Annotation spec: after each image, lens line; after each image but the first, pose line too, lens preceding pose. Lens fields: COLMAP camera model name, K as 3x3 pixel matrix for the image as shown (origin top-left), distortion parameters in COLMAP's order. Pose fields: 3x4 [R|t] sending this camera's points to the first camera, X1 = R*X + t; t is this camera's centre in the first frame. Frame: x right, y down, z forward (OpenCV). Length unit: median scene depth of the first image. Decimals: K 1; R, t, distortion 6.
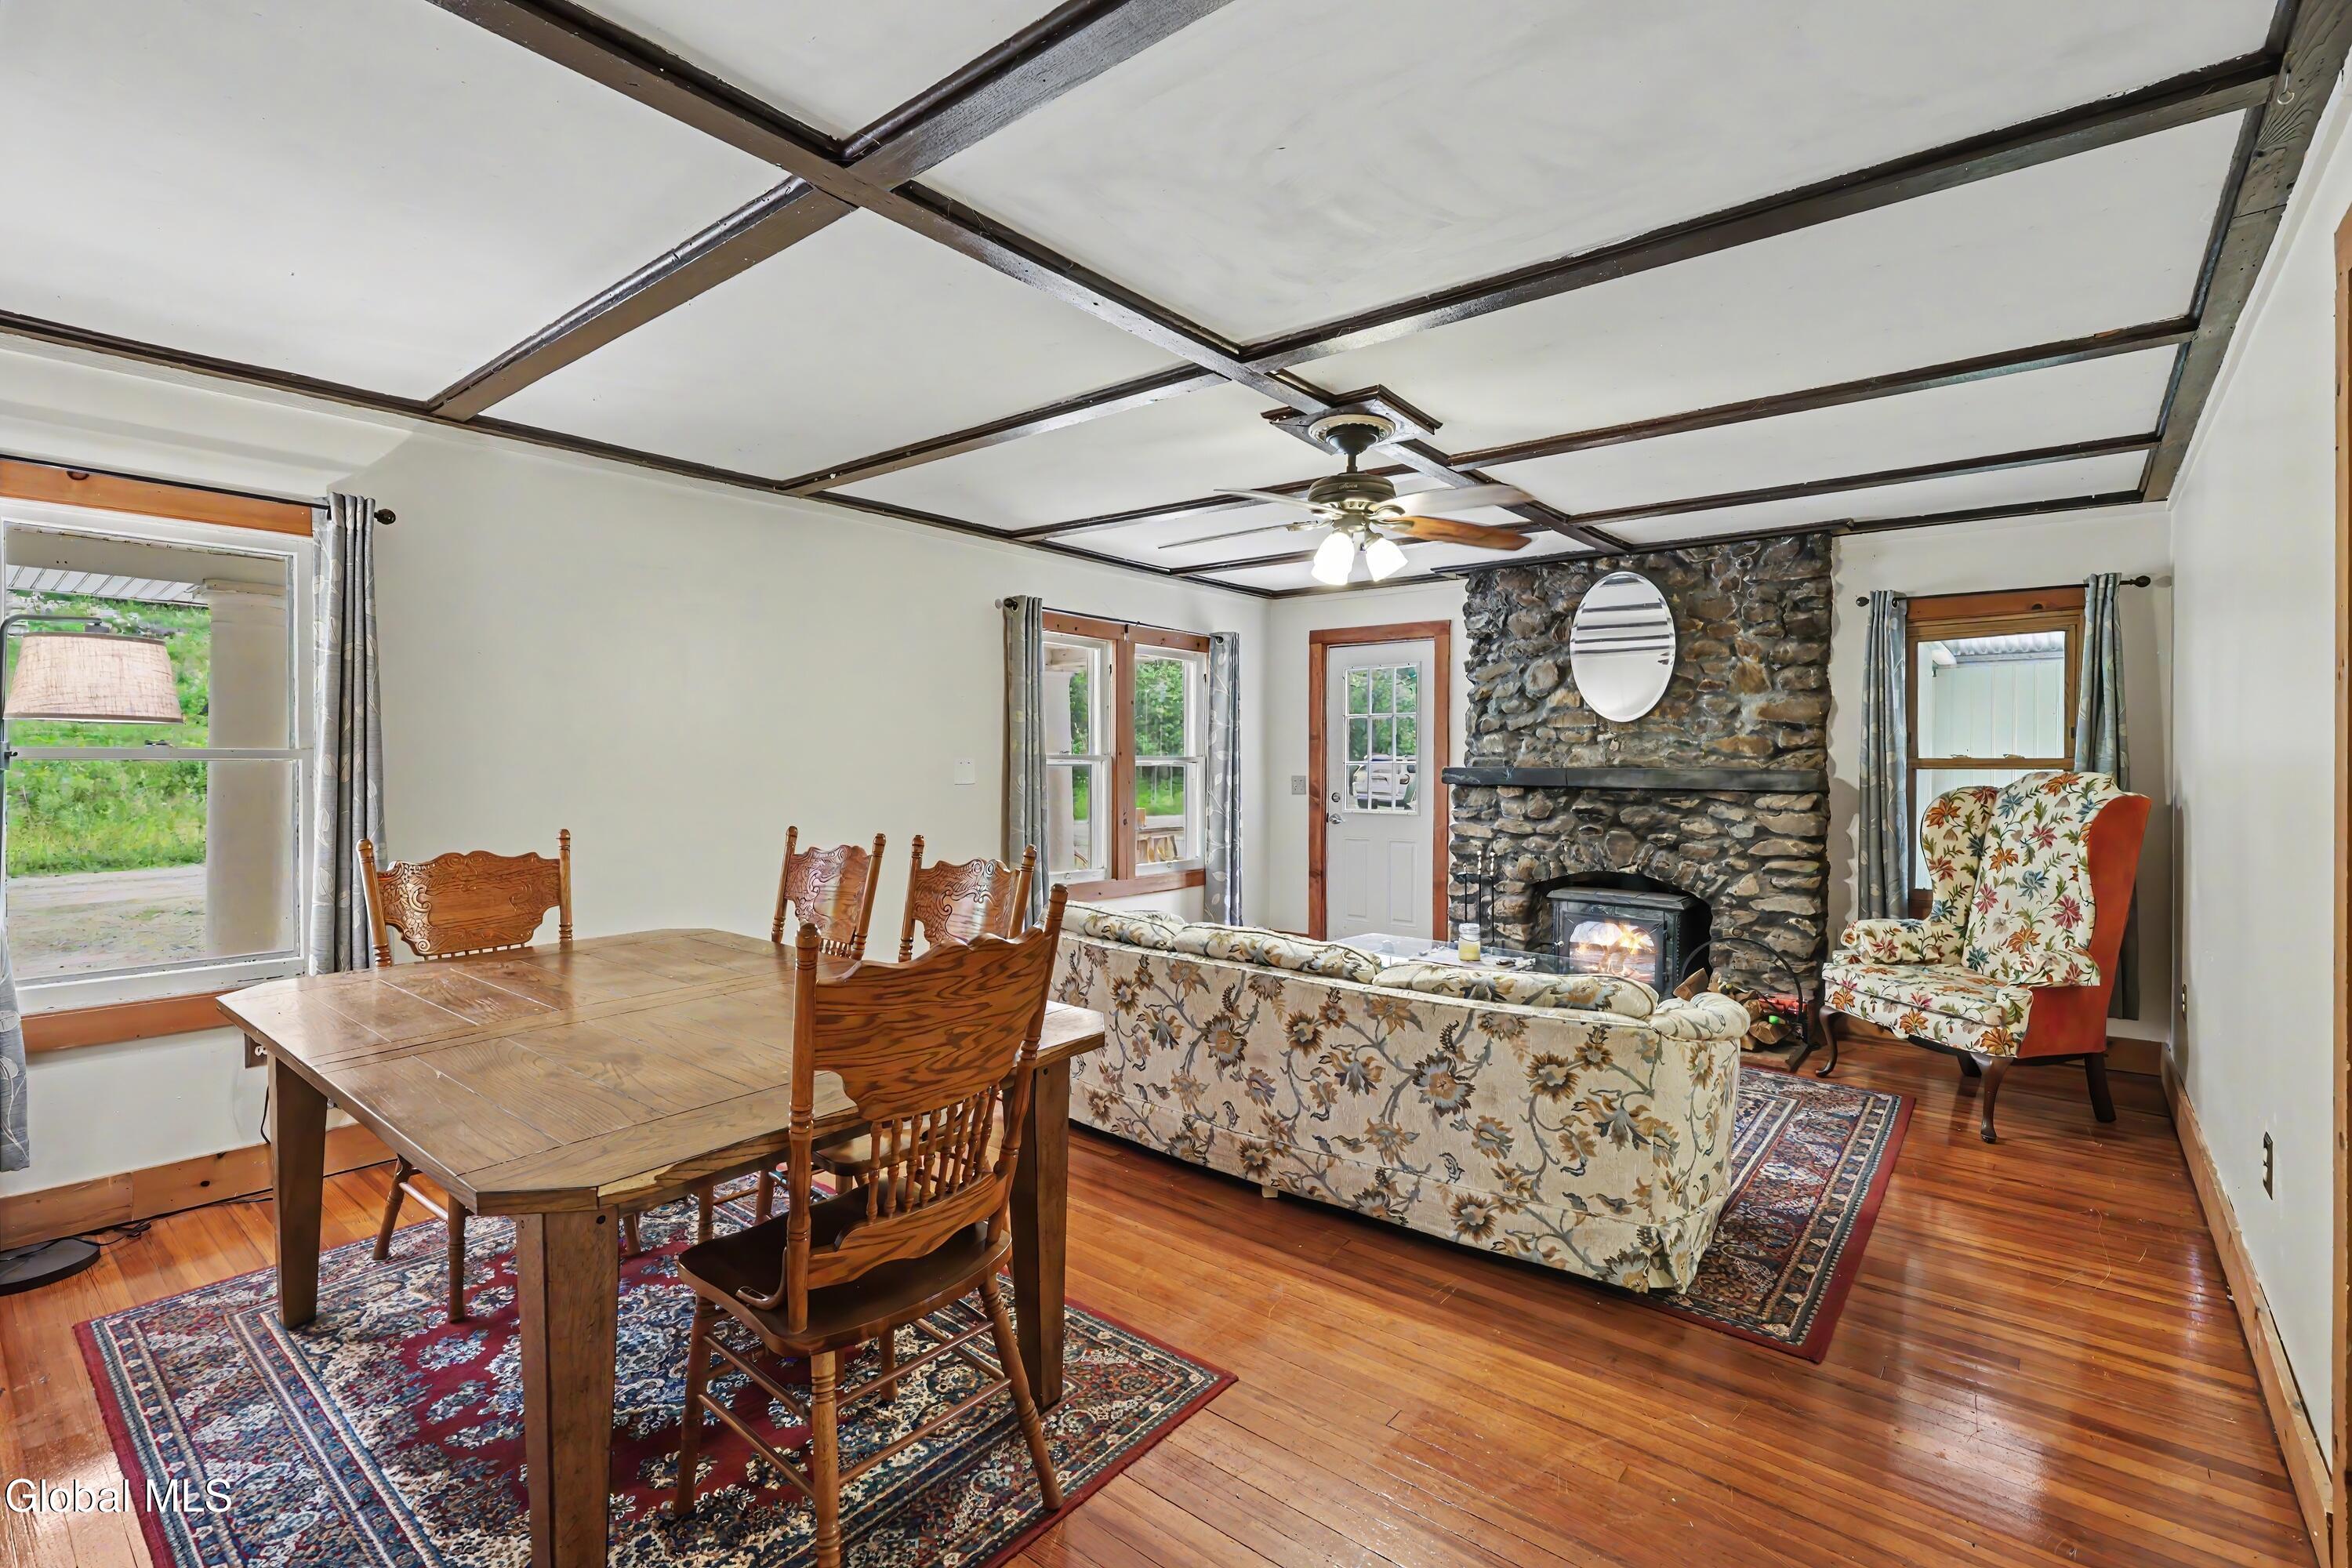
lens RADIAL K [[1080.4, 0, 1171.4], [0, 1080.4, 767.7], [0, 0, 1]] dist [-0.002005, -0.000152]
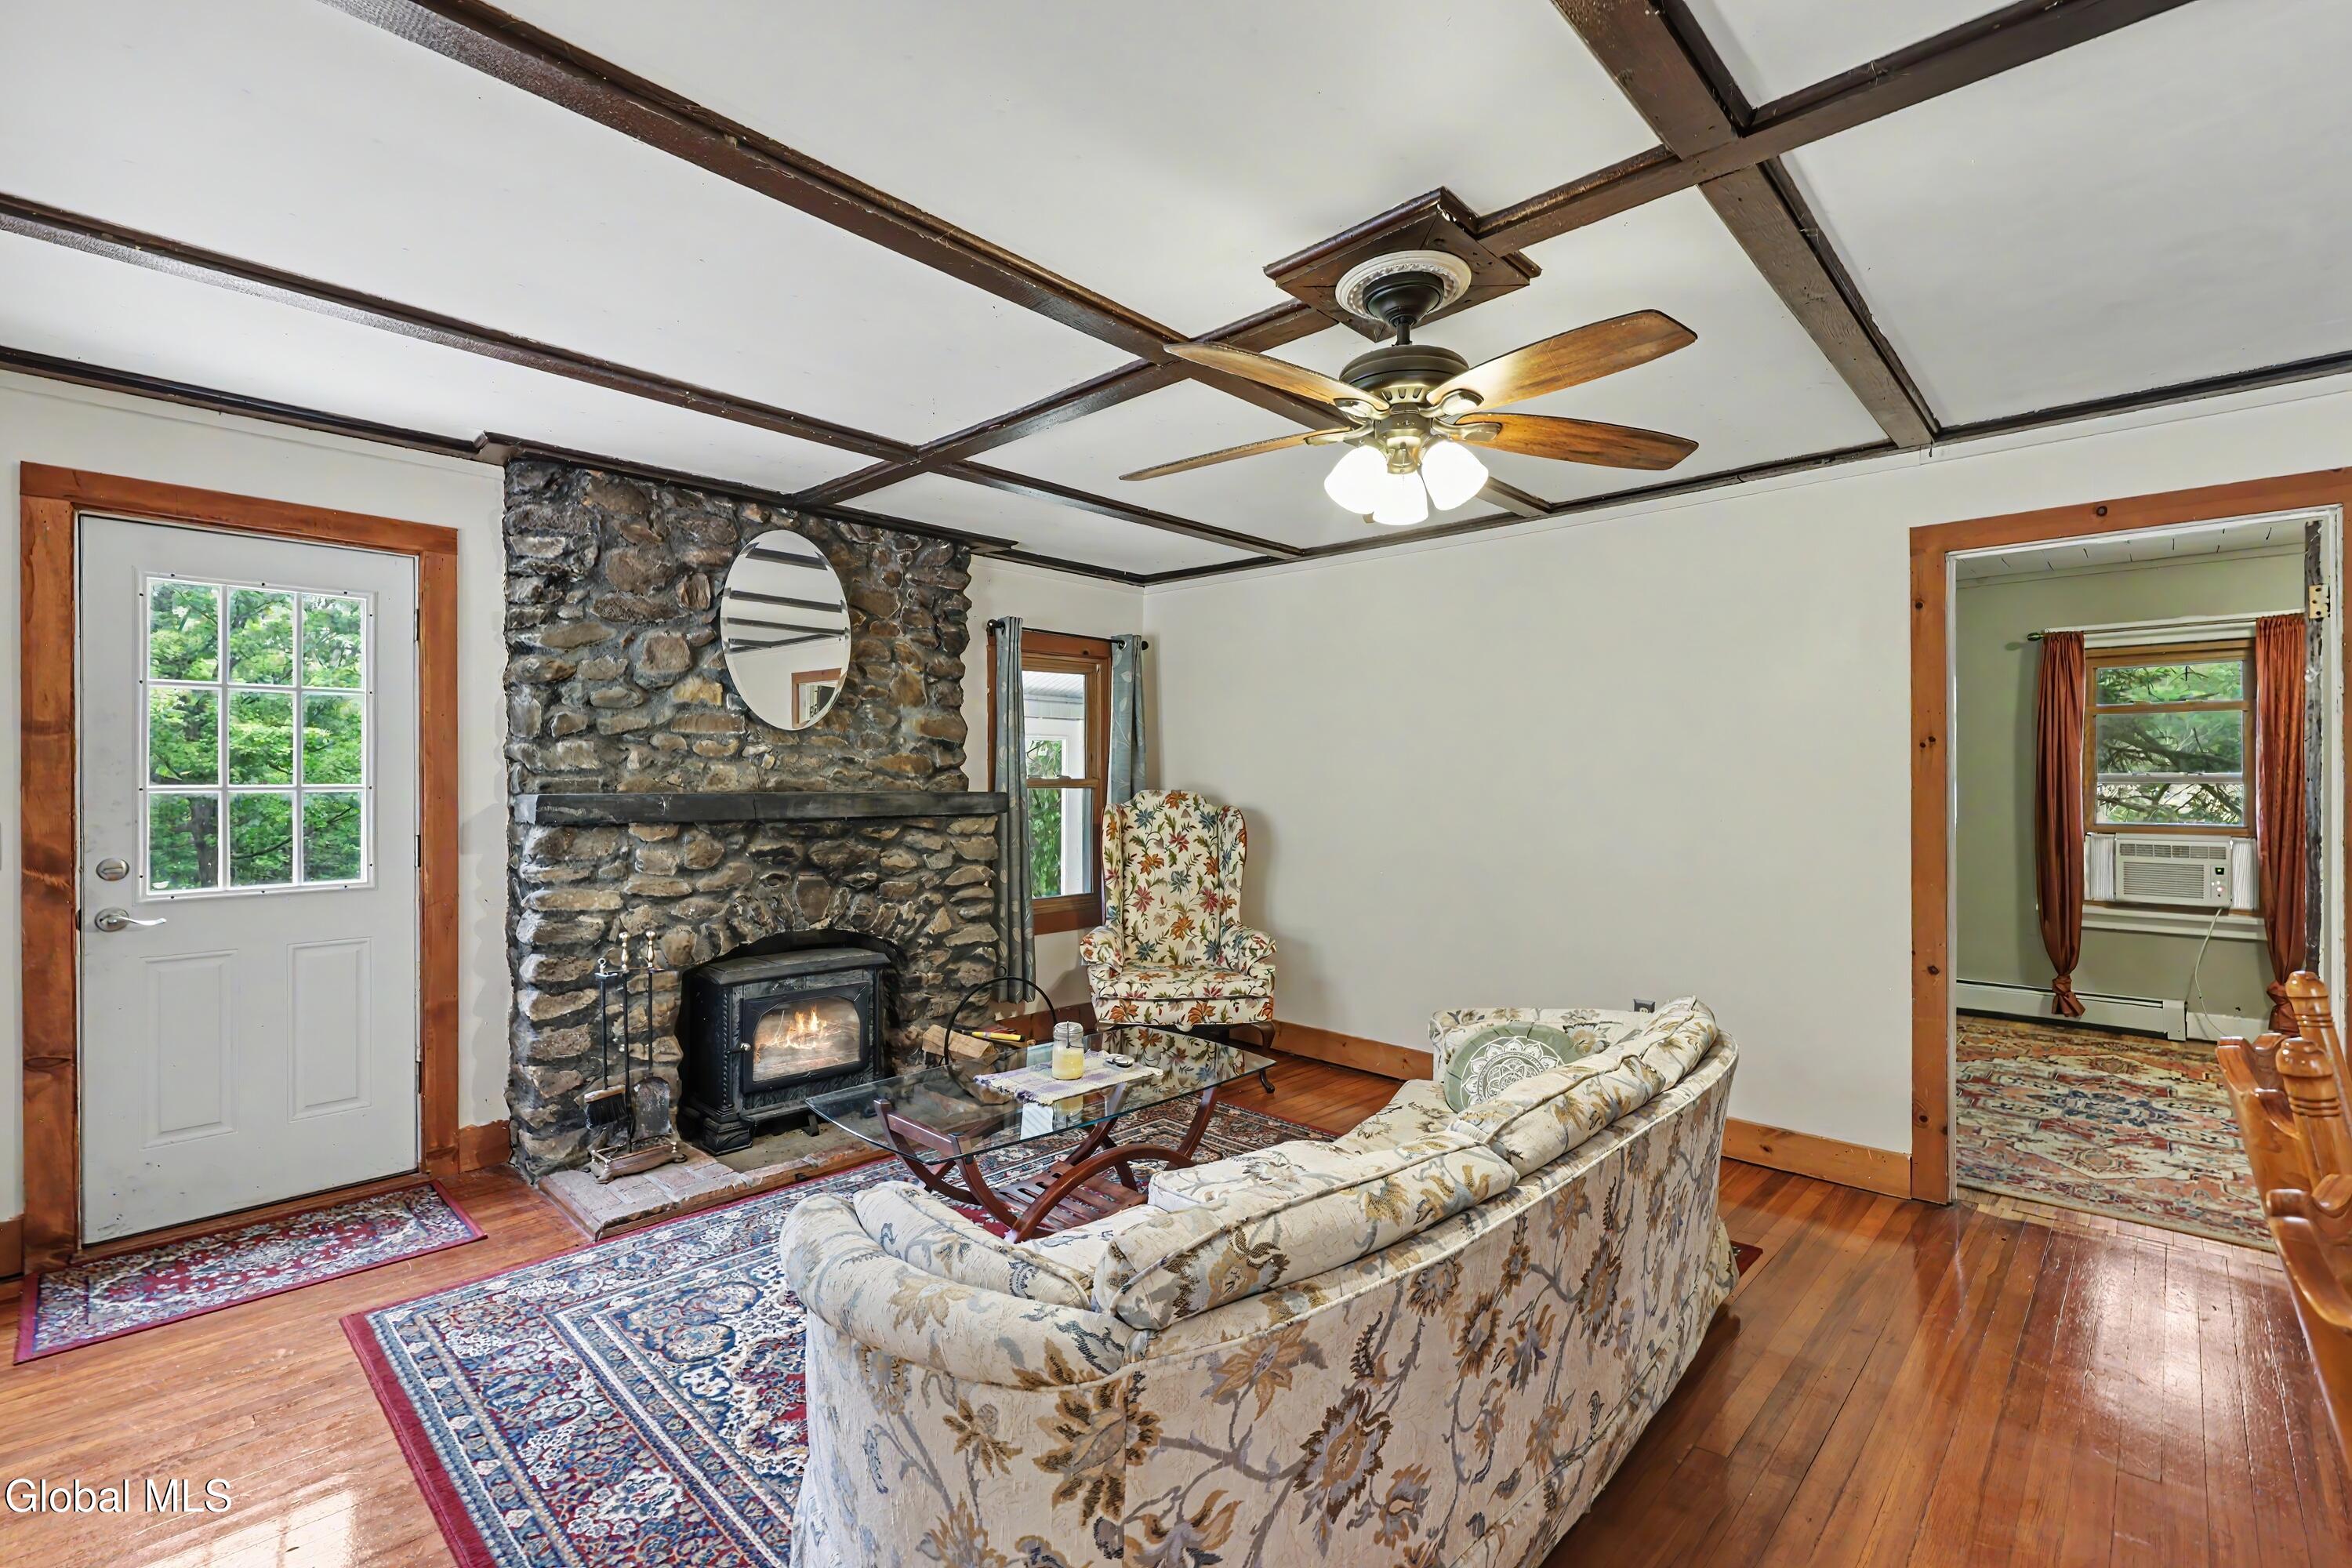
lens RADIAL K [[1041.3, 0, 1194.6], [0, 1041.3, 778.7], [0, 0, 1]] dist [-0.000978, -0.000235]
pose [[0.059971, -0.002666, 0.998197, -0.301350], [0.004868, 0.999985, 0.002378, -0.009543], [-0.998188, 0.004717, 0.059983, 0.701971]]
